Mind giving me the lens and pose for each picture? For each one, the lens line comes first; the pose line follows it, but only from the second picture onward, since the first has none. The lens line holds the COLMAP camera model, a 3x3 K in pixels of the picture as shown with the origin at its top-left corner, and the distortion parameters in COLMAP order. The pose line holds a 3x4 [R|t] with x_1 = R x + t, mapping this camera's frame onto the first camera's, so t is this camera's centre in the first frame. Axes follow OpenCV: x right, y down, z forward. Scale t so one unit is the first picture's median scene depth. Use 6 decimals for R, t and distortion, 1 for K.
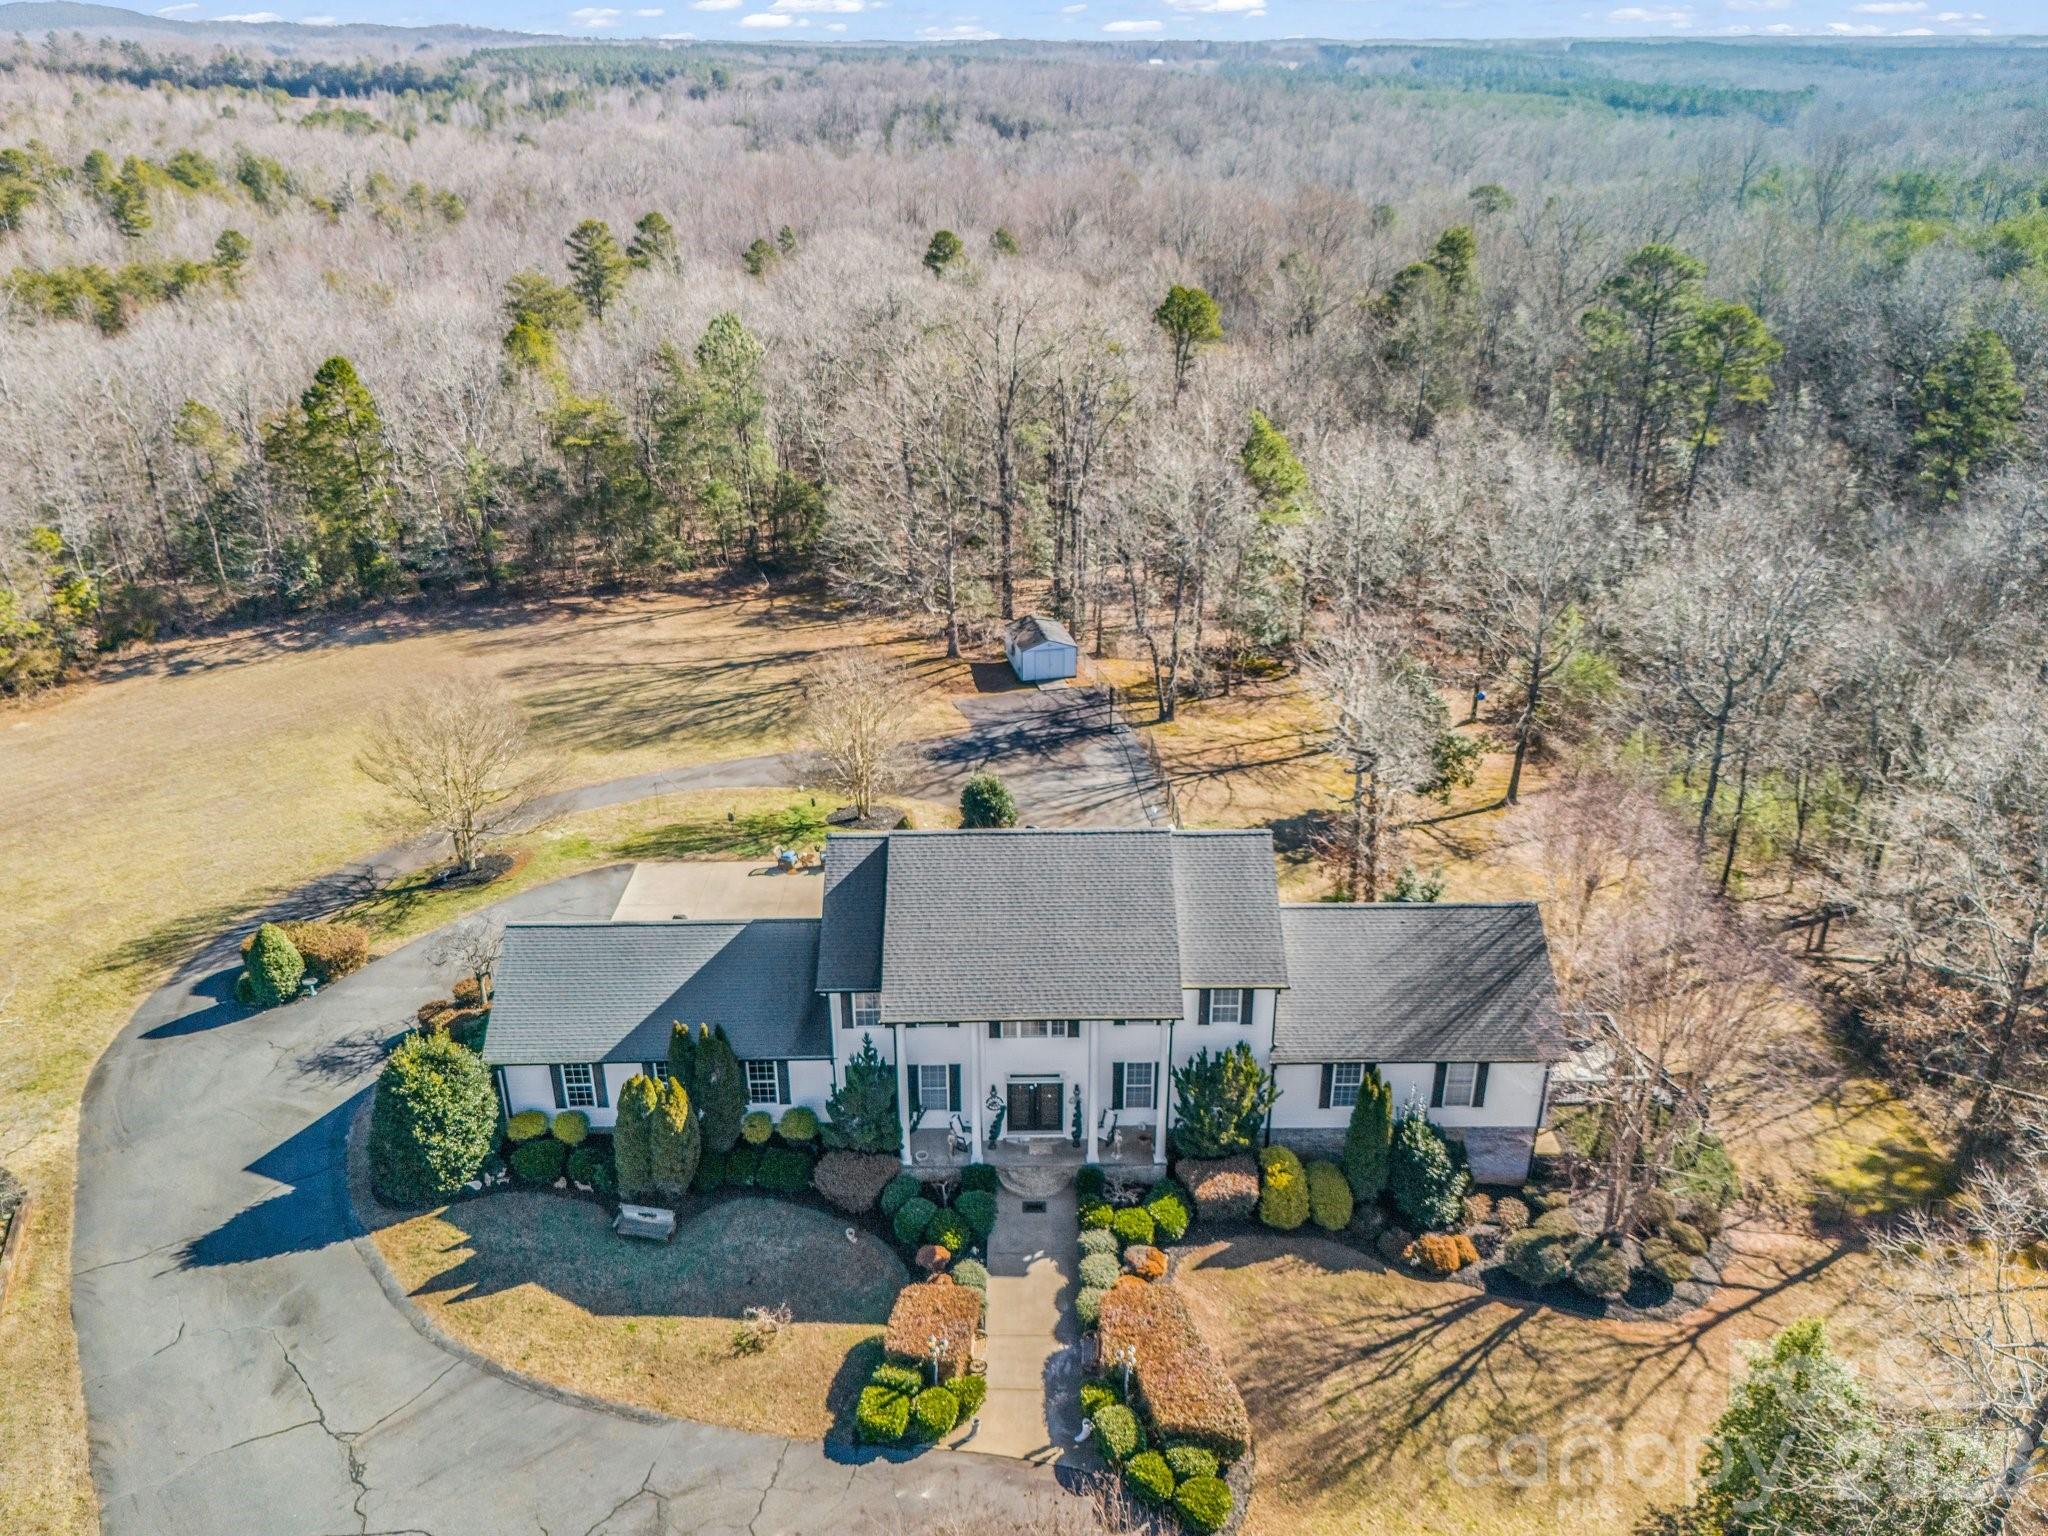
lens RADIAL K [[1484.1, 0, 1024.0], [0, 1484.1, 768.0], [0, 0, 1]] dist [0.052089, -0.051568]
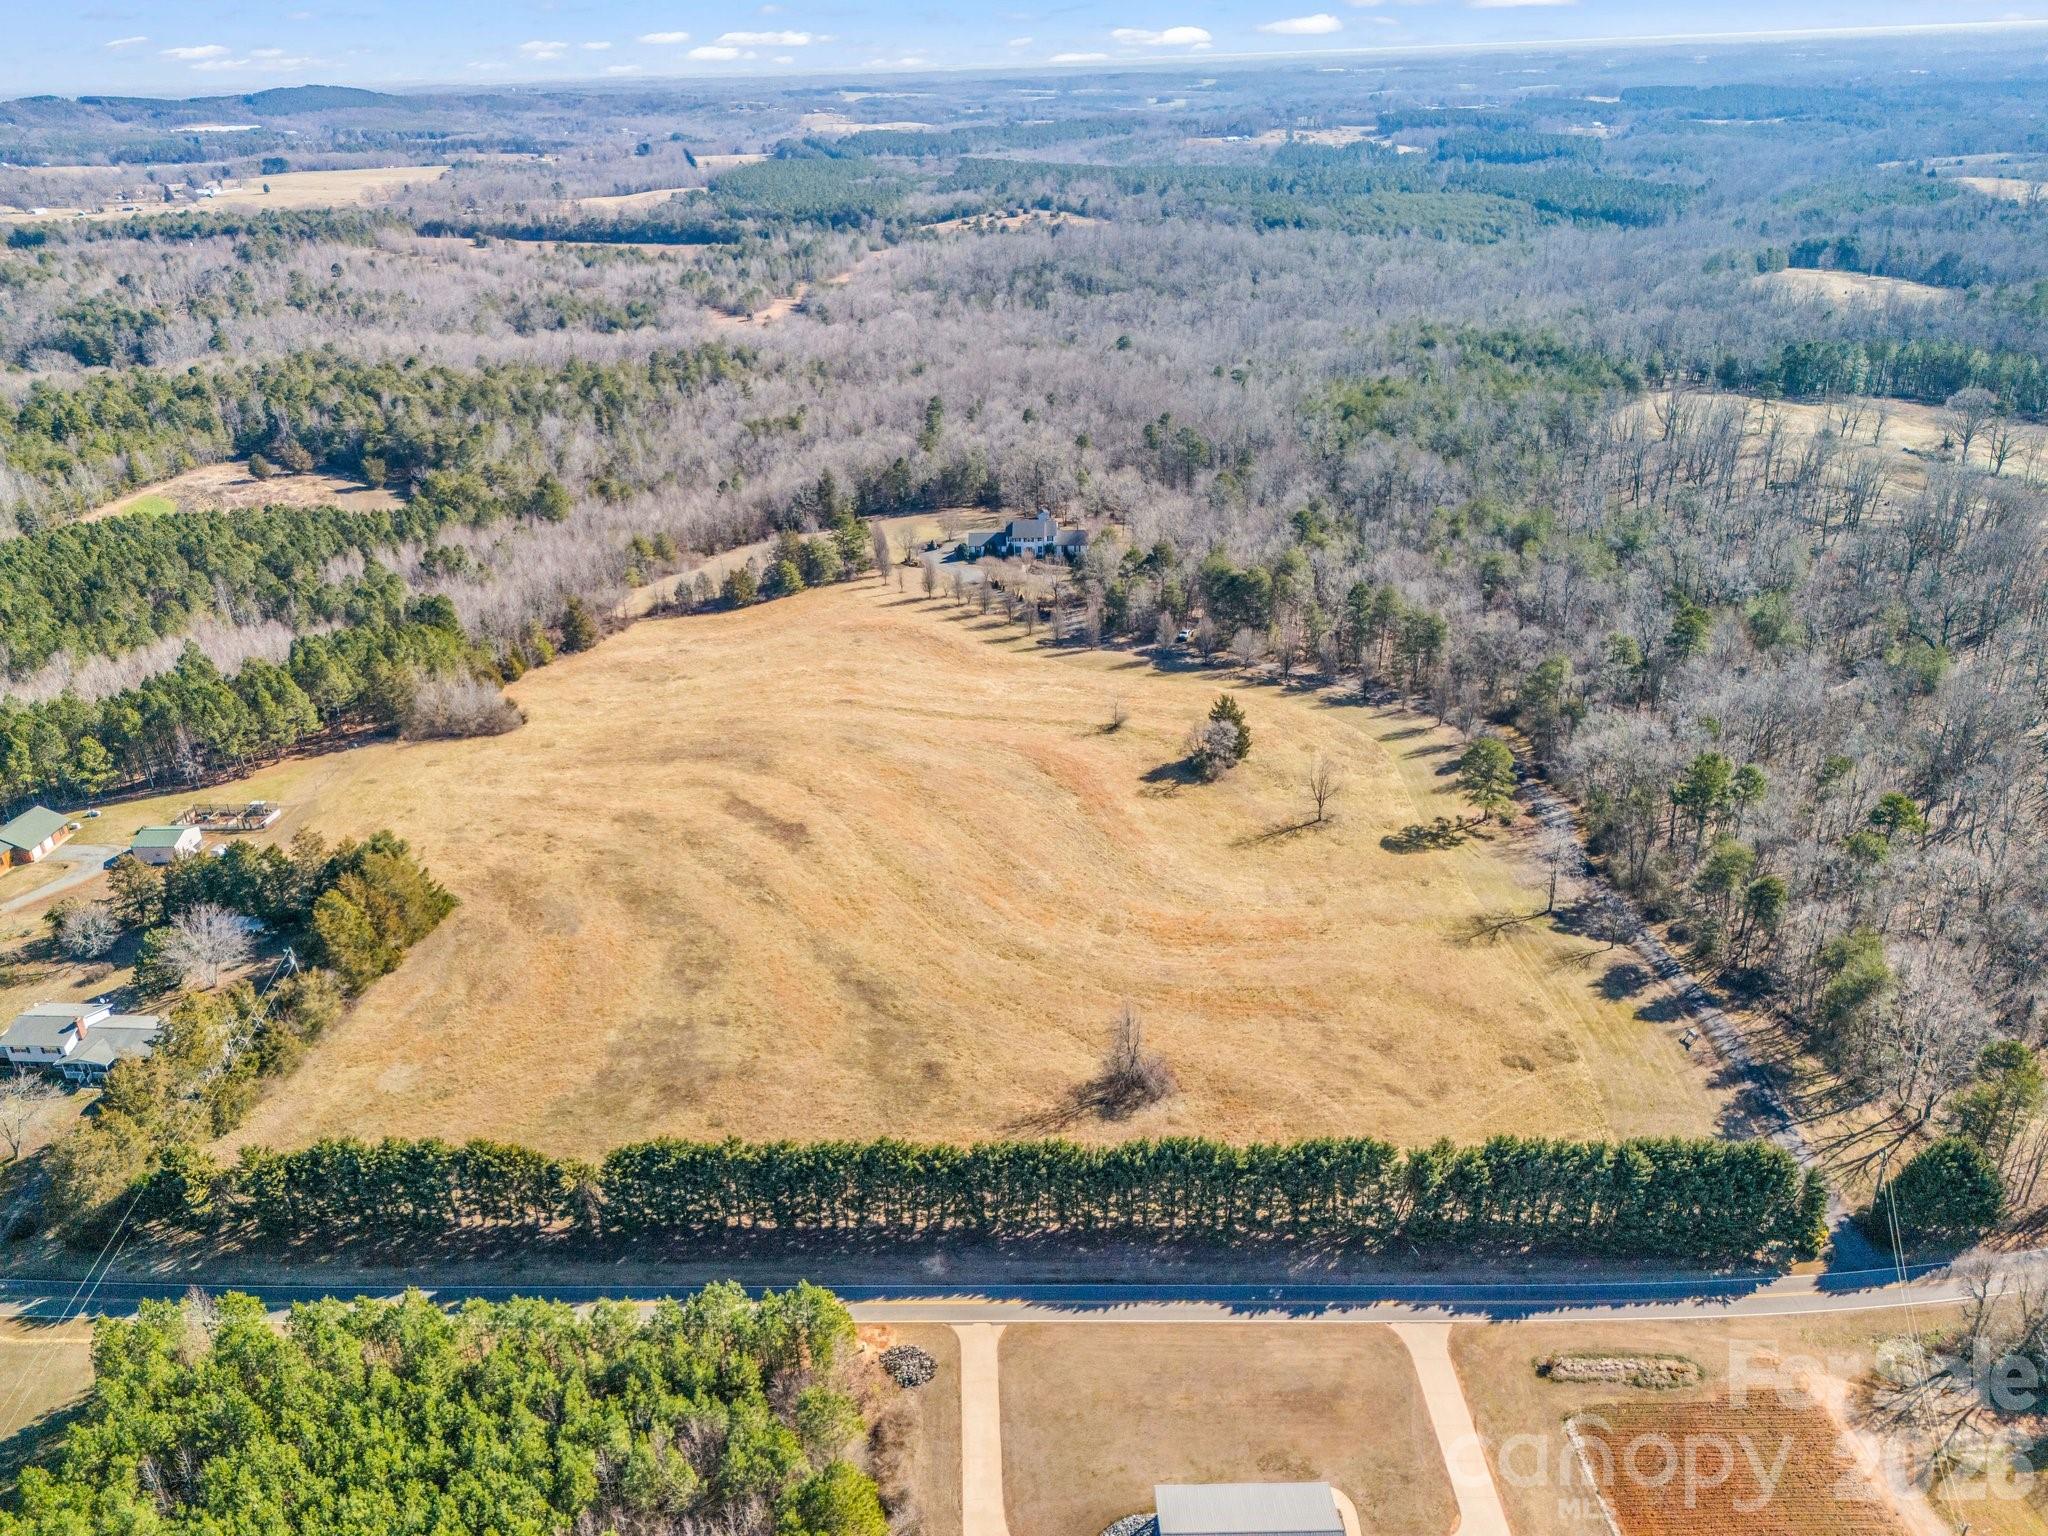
lens RADIAL K [[1484.1, 0, 1024.0], [0, 1484.1, 768.0], [0, 0, 1]] dist [0.052089, -0.051568]
pose [[0.997348, -0.003297, -0.072701, 0.616739], [0.003189, 0.999994, -0.001603, 1.531808], [0.072706, 0.001367, 0.997352, -7.823134]]
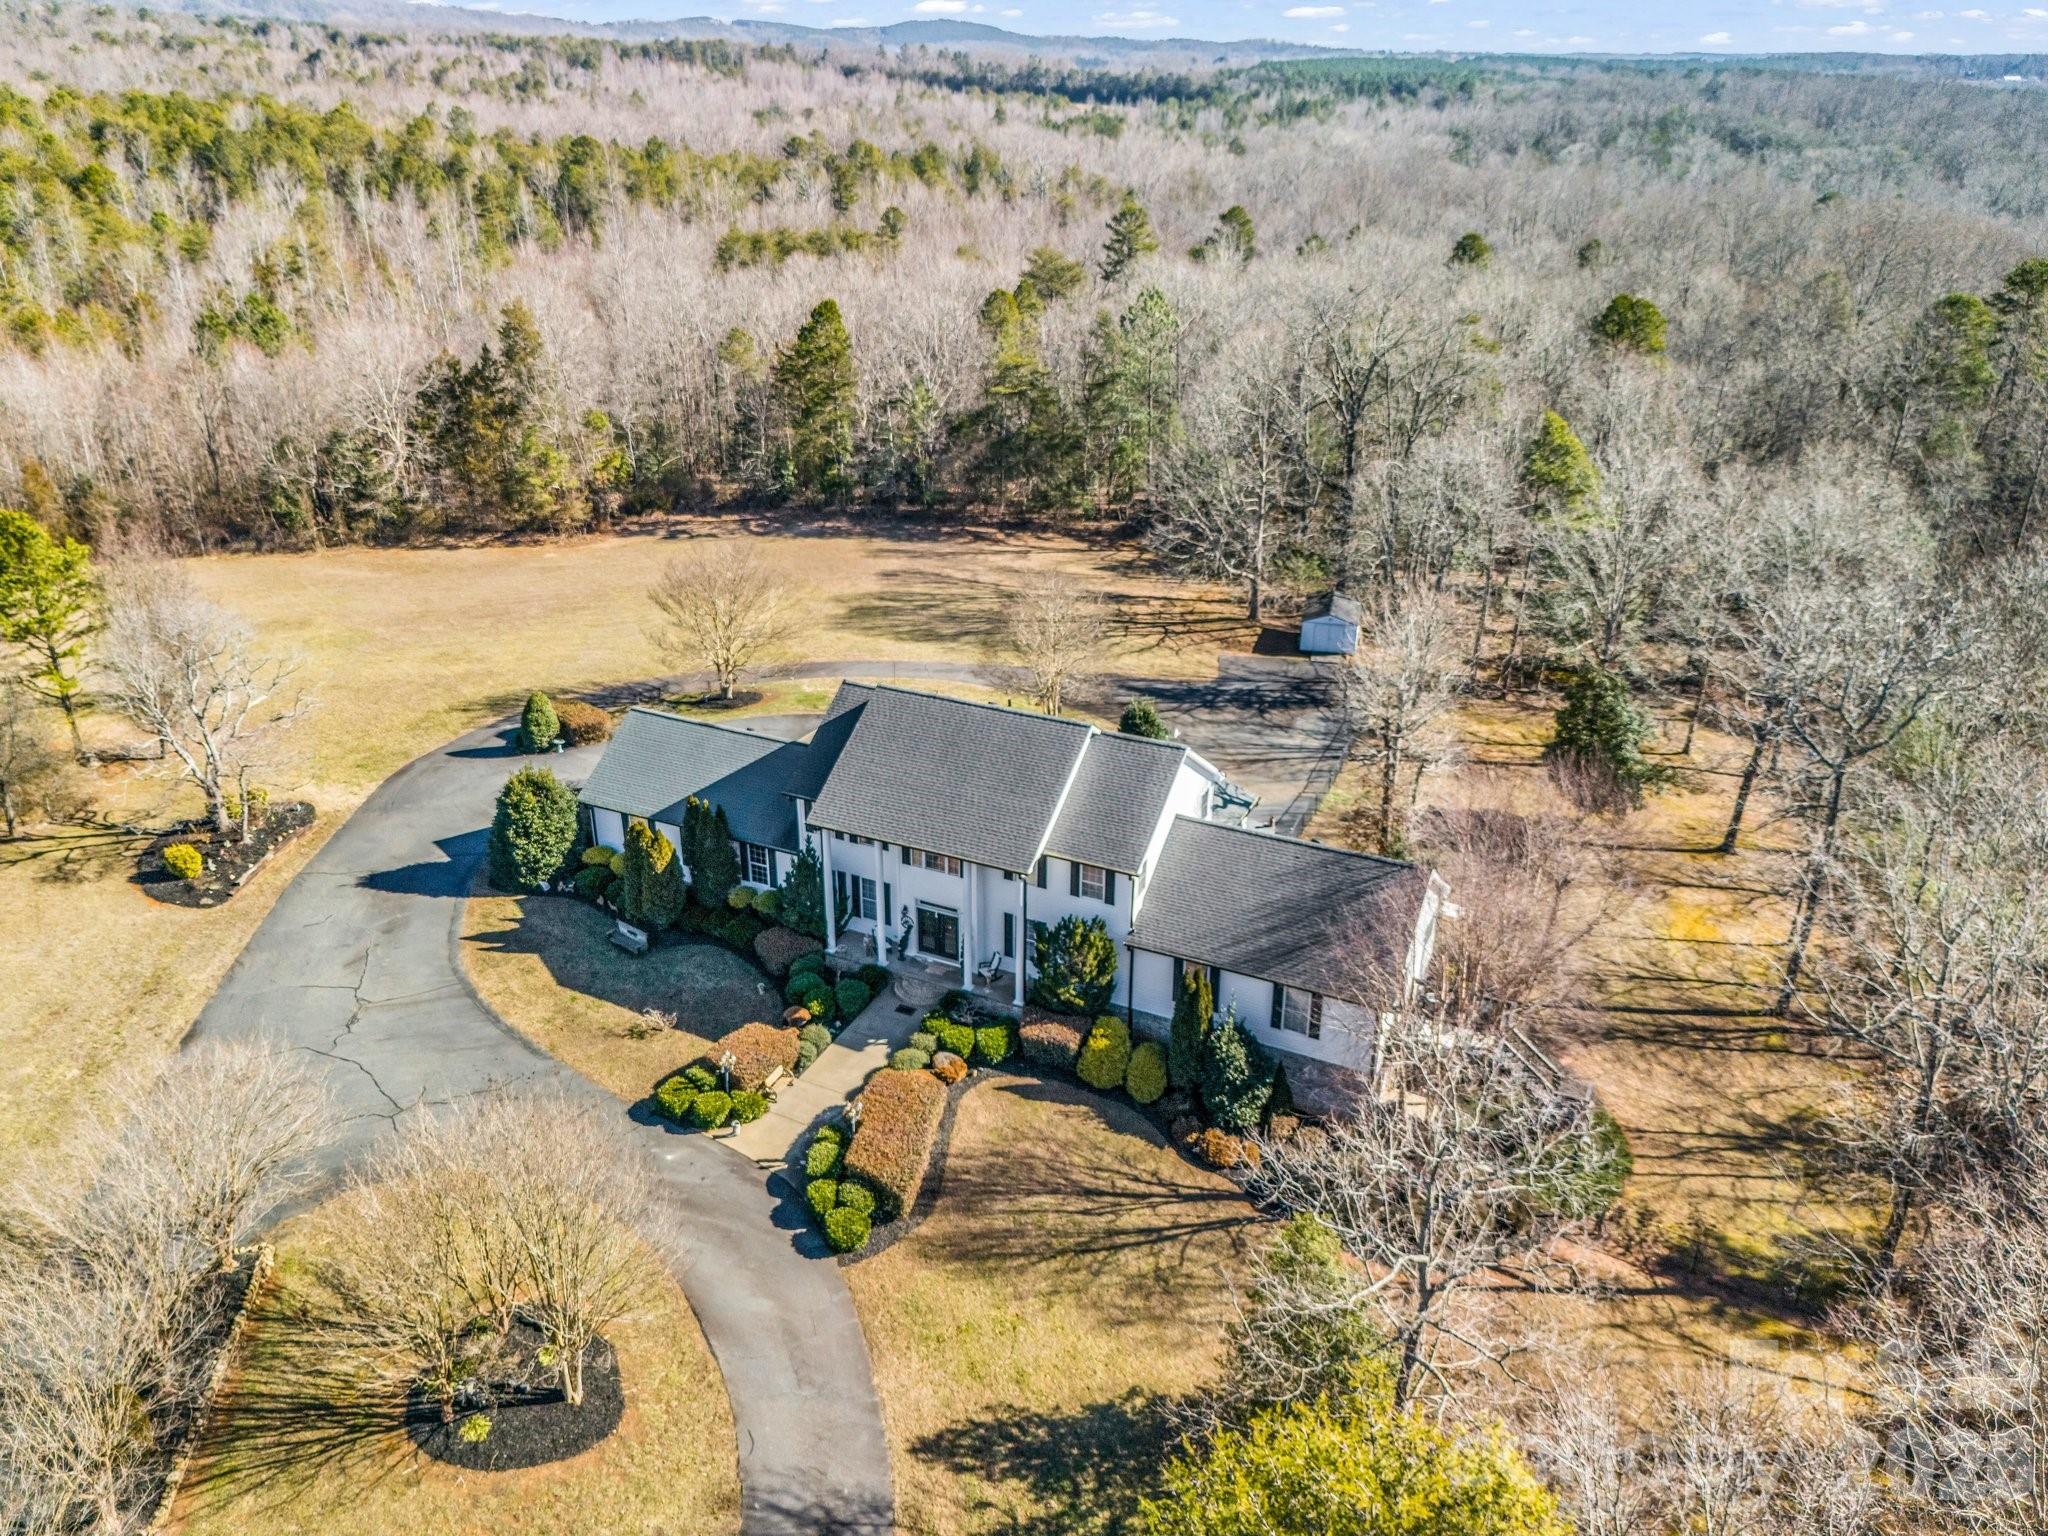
lens RADIAL K [[1467.6, 0, 1055.7], [0, 1467.6, 769.4], [0, 0, 1]] dist [0.159523, -0.393149]
pose [[0.899648, 0.195407, -0.390448, 0.521856], [-0.197371, 0.979685, 0.035531, 0.040308], [0.389459, 0.045098, 0.919939, -0.042956]]
